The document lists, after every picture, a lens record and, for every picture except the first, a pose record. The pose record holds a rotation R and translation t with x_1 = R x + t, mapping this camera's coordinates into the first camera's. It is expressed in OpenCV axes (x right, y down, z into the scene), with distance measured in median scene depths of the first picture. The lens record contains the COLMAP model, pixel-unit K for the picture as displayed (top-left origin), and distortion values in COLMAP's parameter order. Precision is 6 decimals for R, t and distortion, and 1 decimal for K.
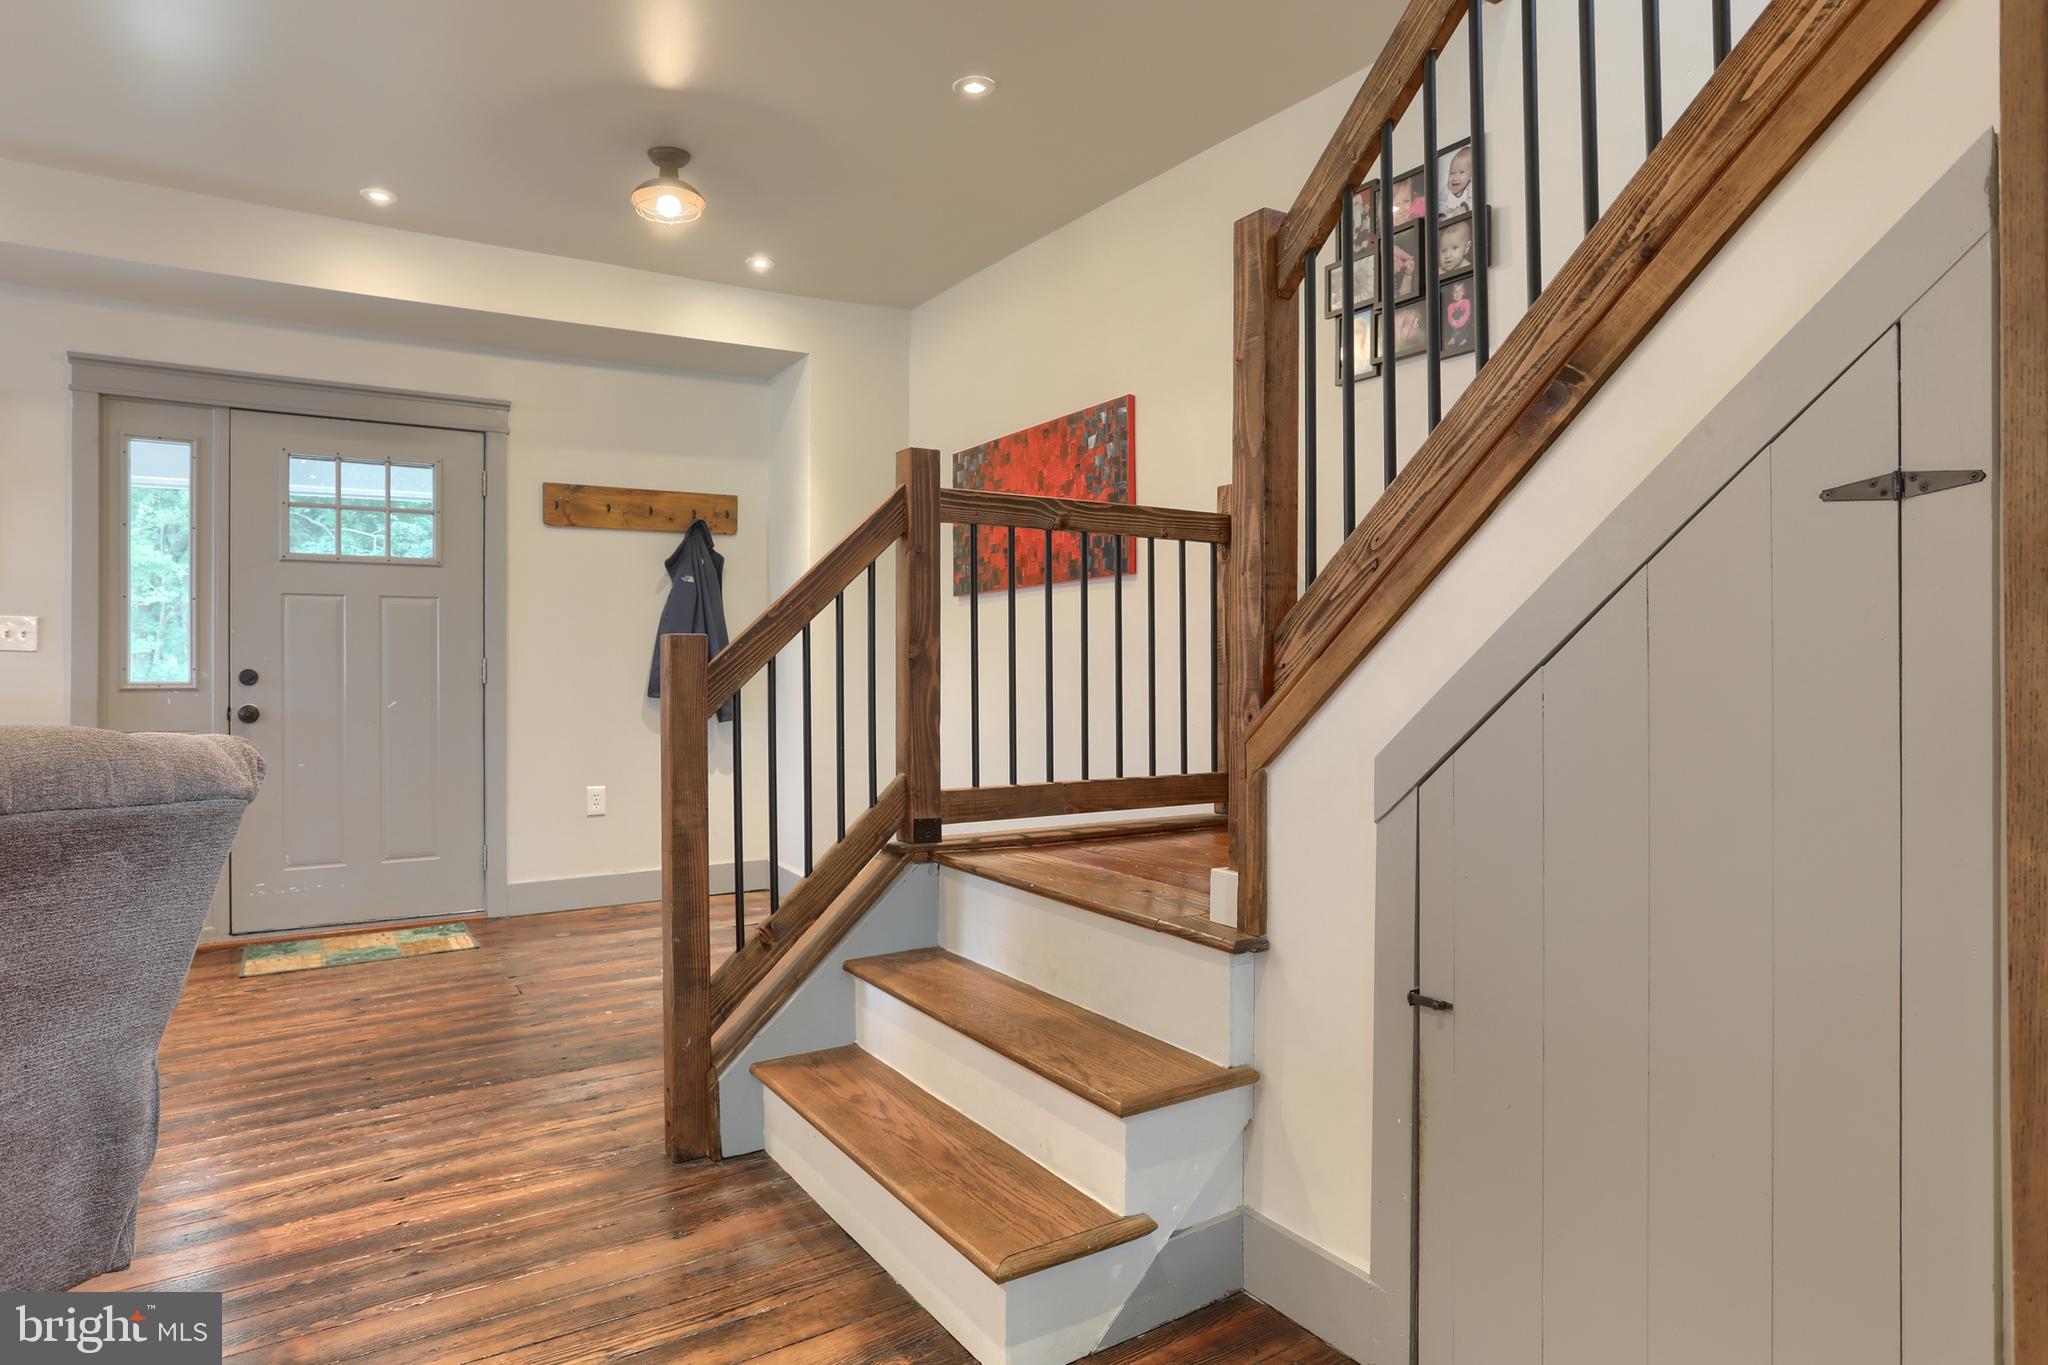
lens RADIAL K [[1177.2, 0, 1020.4], [0, 1177.2, 684.5], [0, 0, 1]] dist [-0.038444, 0.001031]
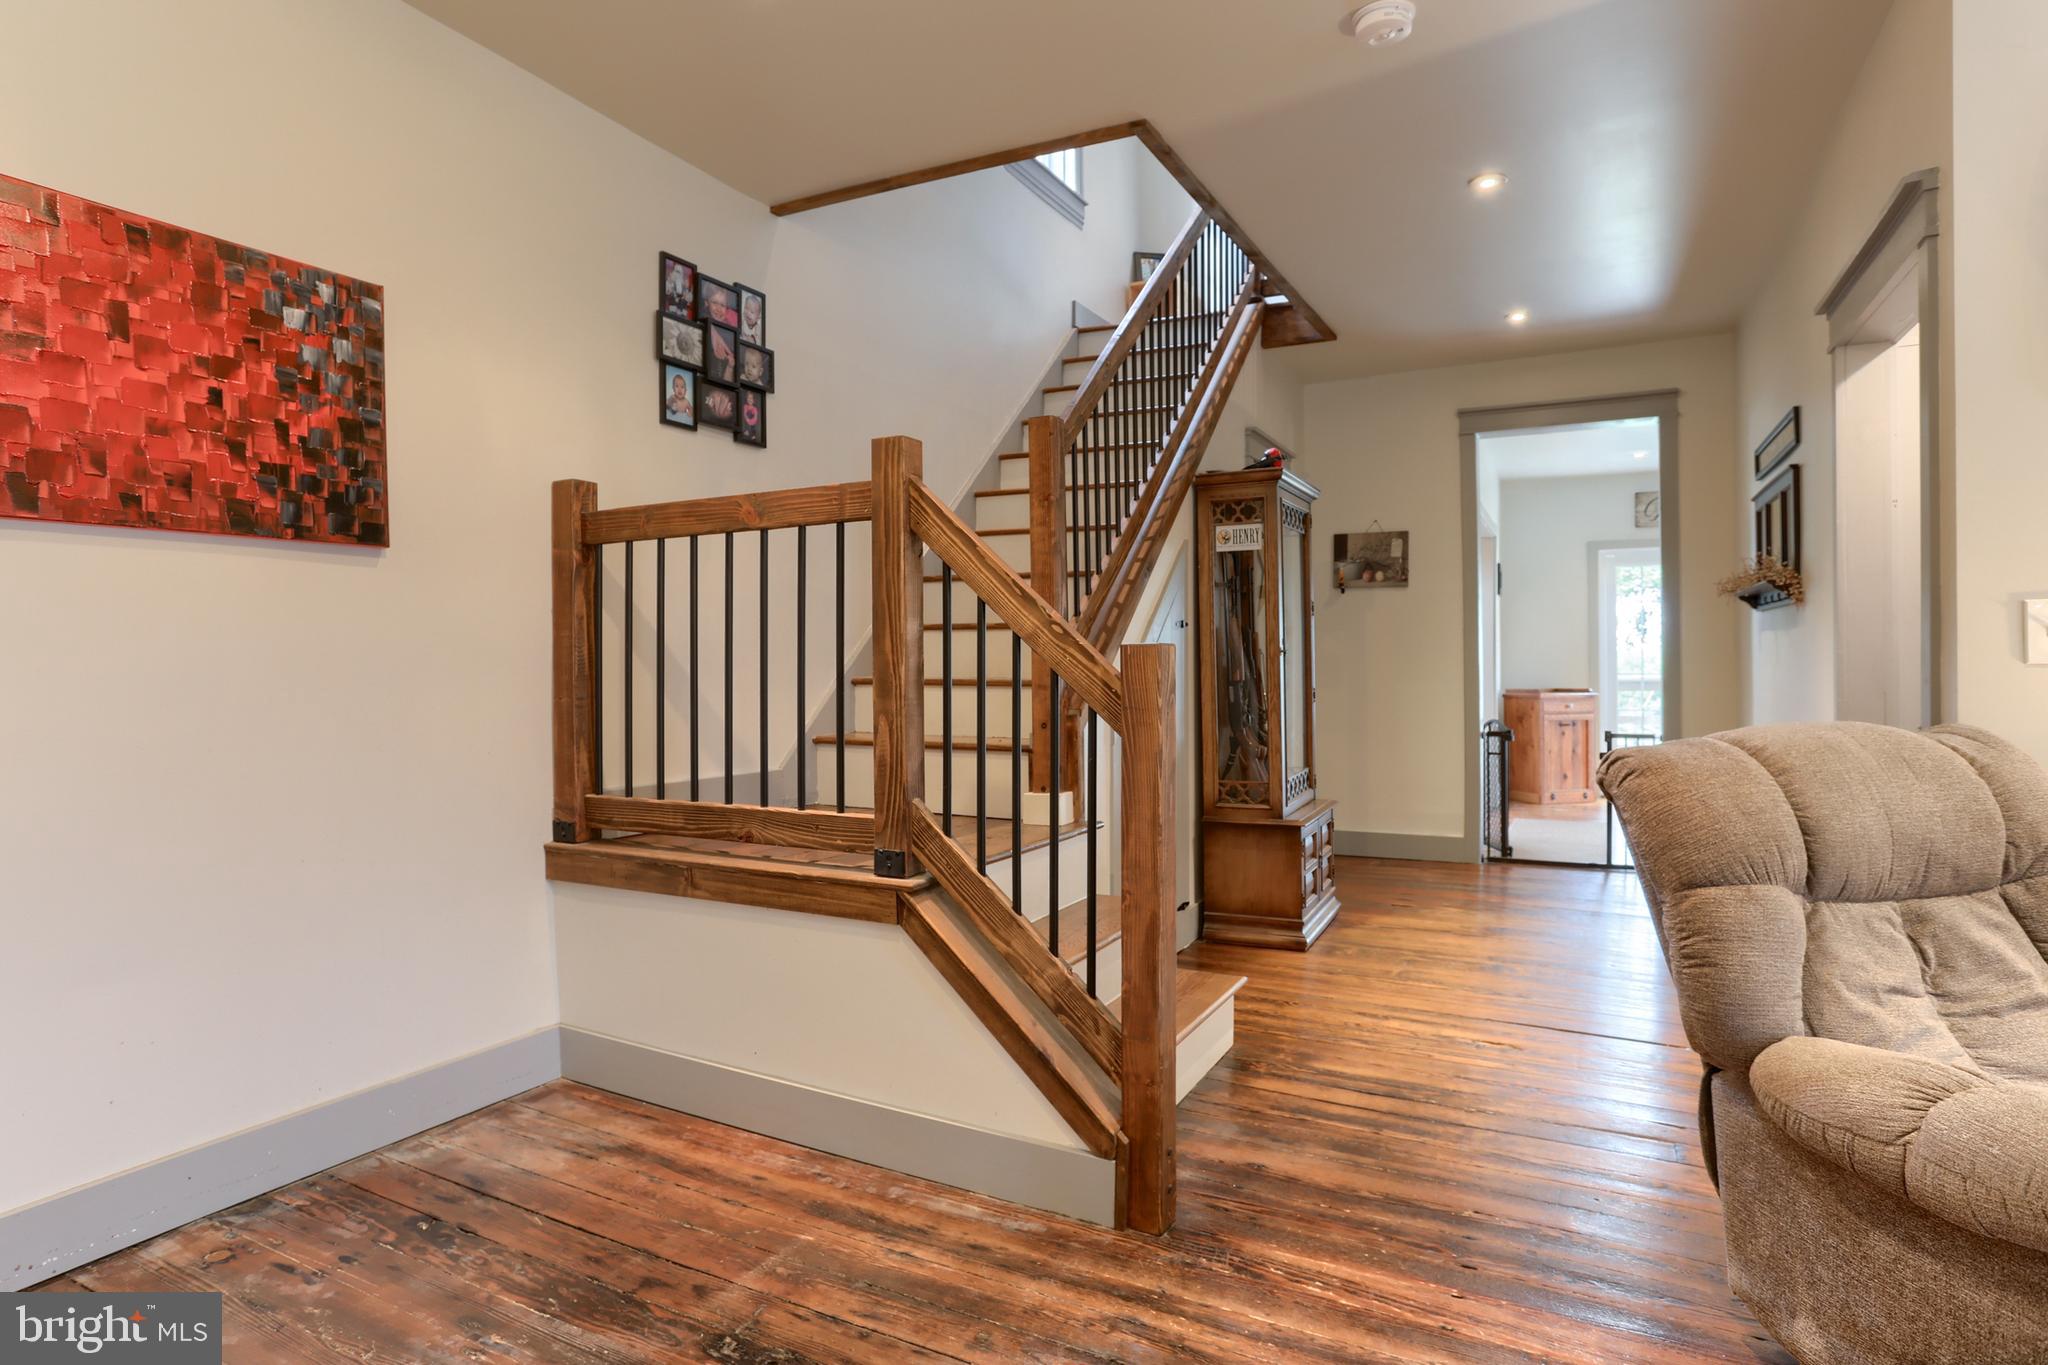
lens RADIAL K [[1056.8, 0, 1068.9], [0, 1056.8, 661.3], [0, 0, 1]] dist [-0.031025, 0.002891]
pose [[-0.520662, 0.008137, 0.853724, -0.599129], [0.024199, 0.999693, 0.005230, -0.021187], [-0.853420, 0.023383, -0.520700, 0.930861]]
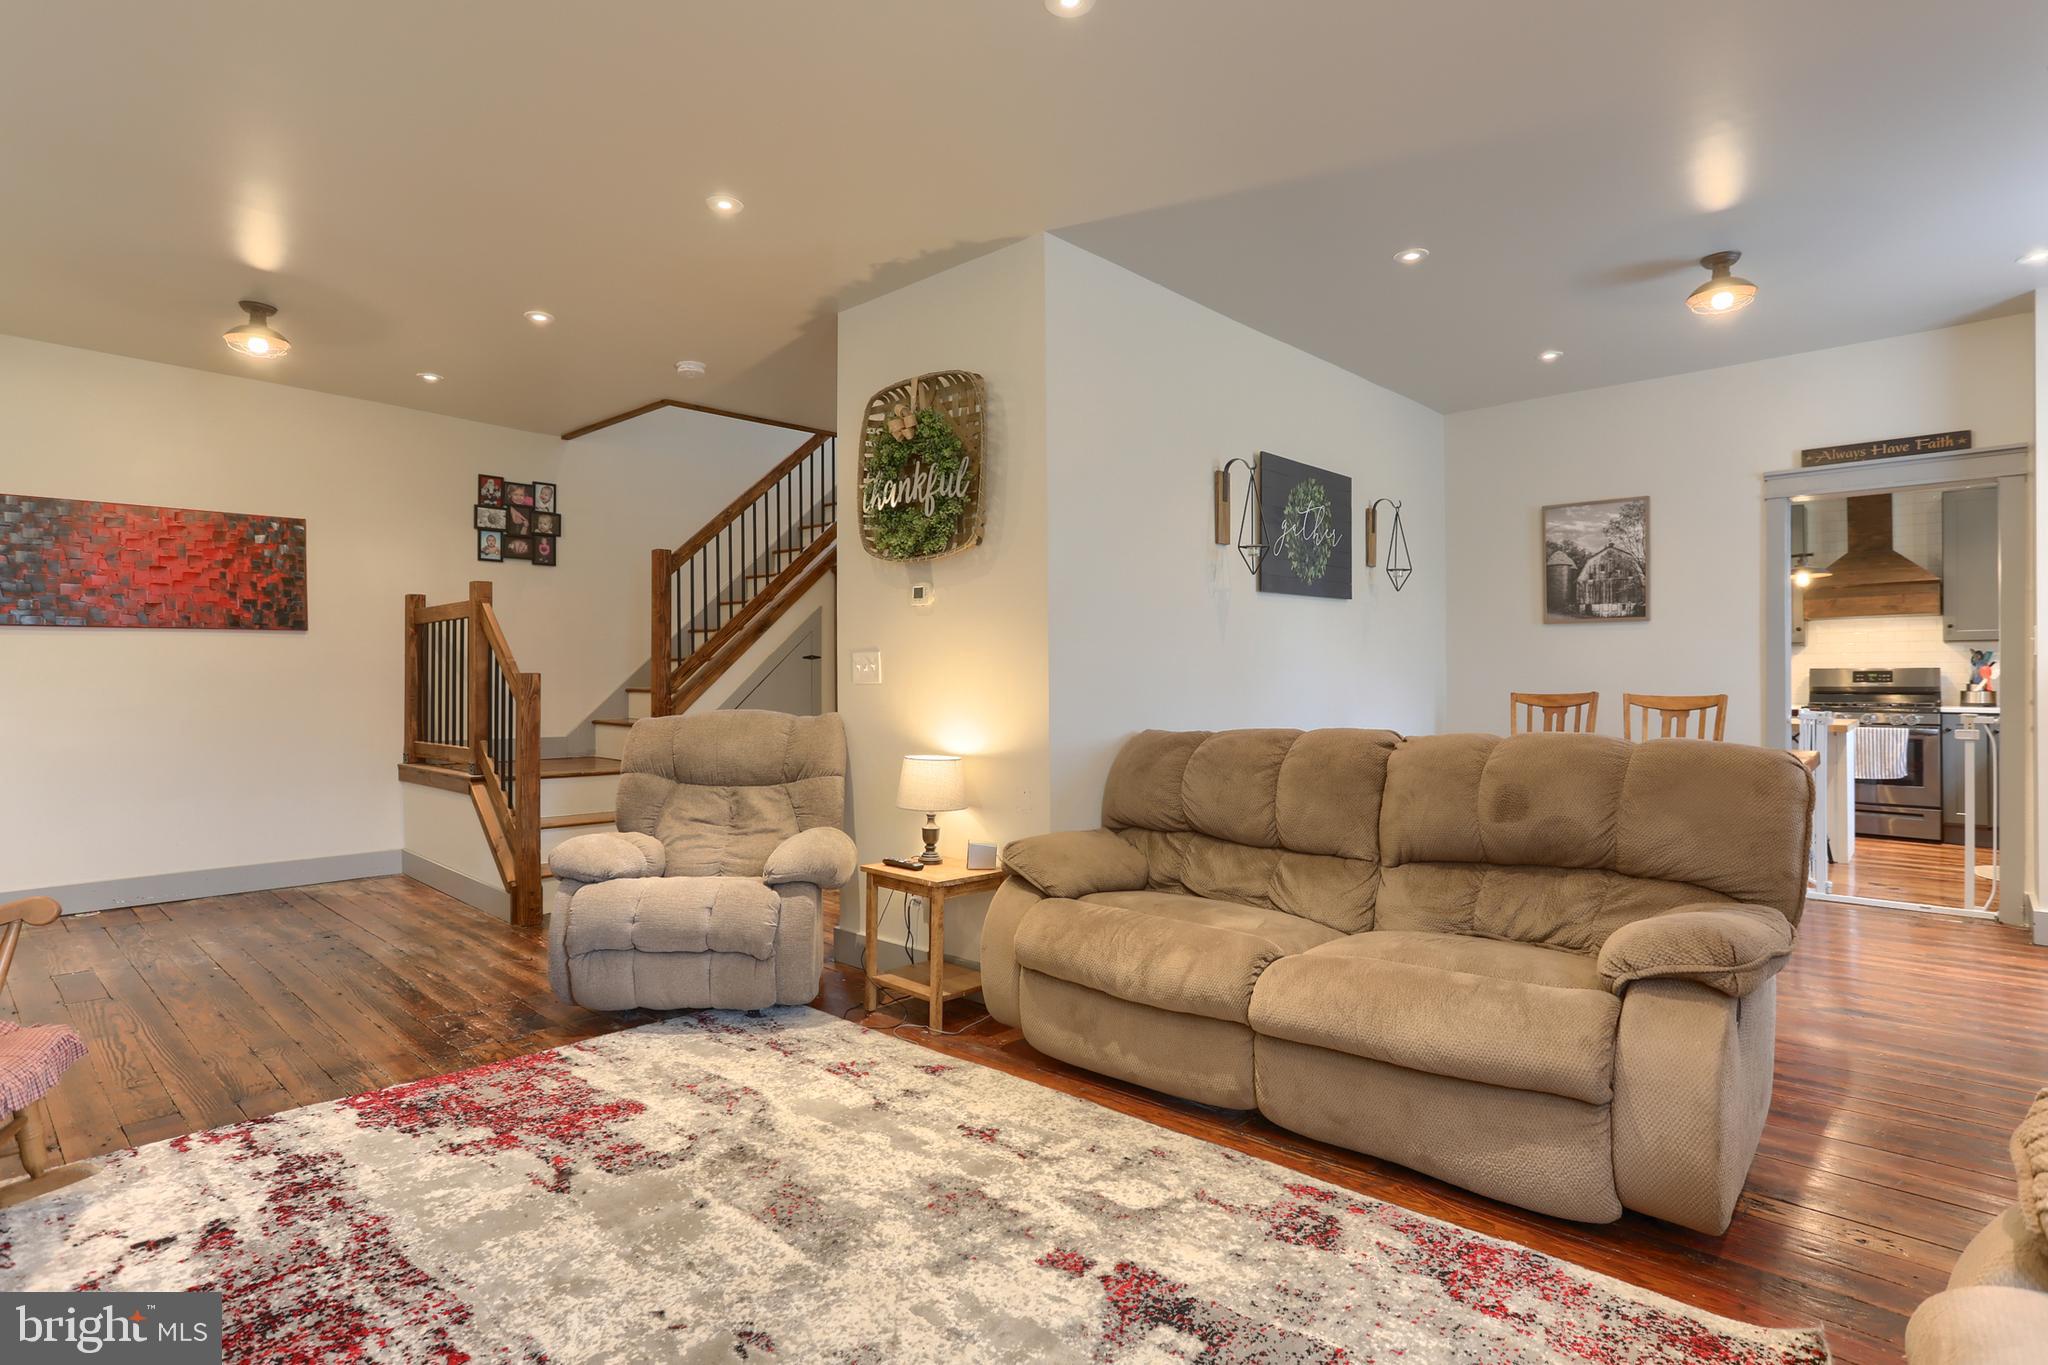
lens RADIAL K [[1001.8, 0, 1077.9], [0, 1001.8, 684.5], [0, 0, 1]] dist [-0.031918, 0.014724]
pose [[-0.294261, 0.002024, 0.955723, -1.438339], [0.014374, 0.999894, 0.002308, -0.007771], [-0.955617, 0.014417, -0.294258, 0.369508]]
